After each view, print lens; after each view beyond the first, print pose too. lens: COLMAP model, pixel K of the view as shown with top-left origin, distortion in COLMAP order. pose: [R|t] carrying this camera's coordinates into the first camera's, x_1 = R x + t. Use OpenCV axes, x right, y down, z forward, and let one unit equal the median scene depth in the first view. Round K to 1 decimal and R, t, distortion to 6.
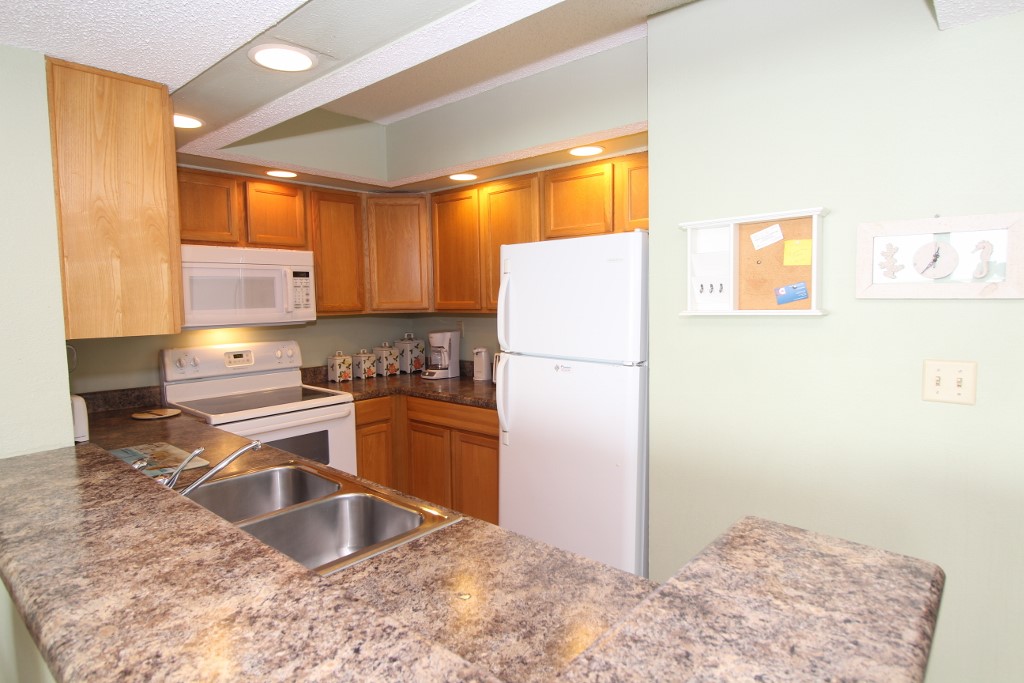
lens RADIAL K [[570.1, 0, 512.7], [0, 570.1, 339.8], [0, 0, 1]] dist [-0.000308, -0.003257]
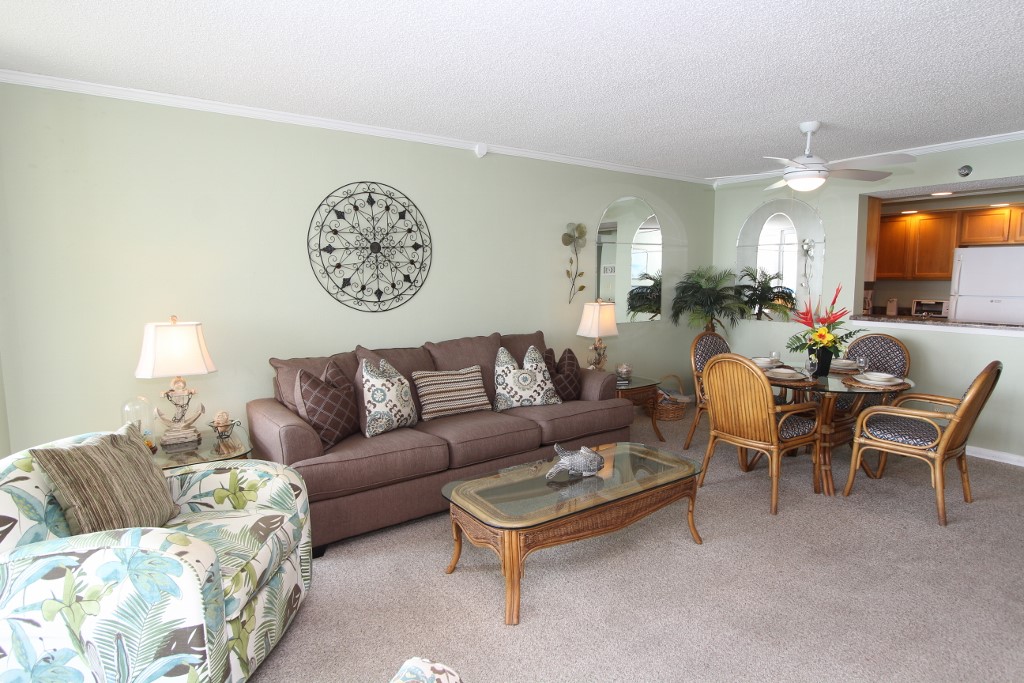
lens RADIAL K [[570.1, 0, 514.4], [0, 570.1, 340.3], [0, 0, 1]] dist [-0.000308, -0.003257]
pose [[0.970905, 0.041386, -0.235861, -1.111515], [-0.031515, 0.998468, 0.045471, 0.143719], [0.237382, -0.036715, 0.970722, -1.539834]]
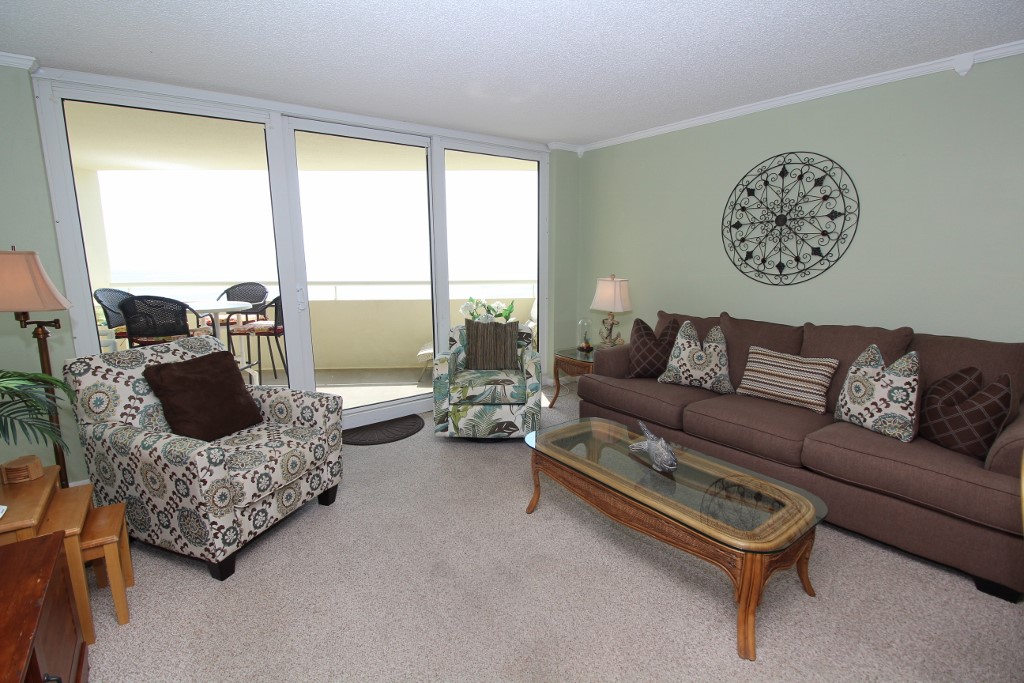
lens RADIAL K [[475.9, 0, 511.6], [0, 475.9, 340.3], [0, 0, 1]] dist [-0.008445, -0.001671]
pose [[-0.215055, 0.195208, -0.956894, -0.463200], [-0.062925, 0.975014, 0.213046, 0.070523], [0.974573, 0.106030, -0.197398, -0.624850]]
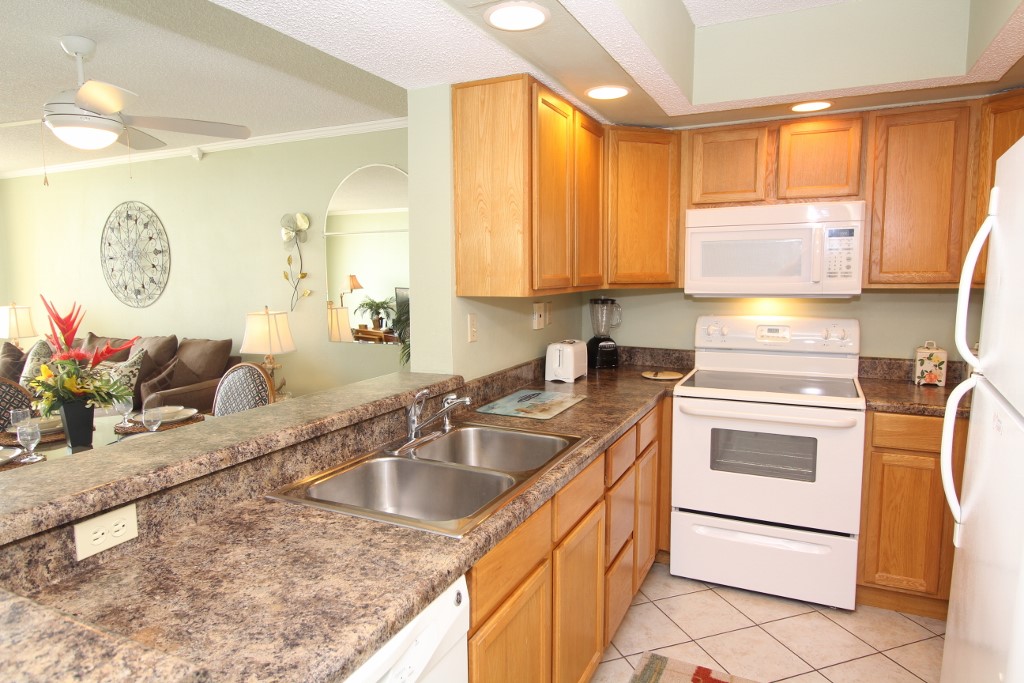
lens RADIAL K [[625.0, 0, 518.7], [0, 625.0, 338.6], [0, 0, 1]] dist [-0.001017, -0.003875]
pose [[0.267451, 0.115674, -0.956603, 0.354218], [-0.069390, 0.992503, 0.100615, -0.030507], [0.961070, 0.039469, 0.273472, 0.384577]]
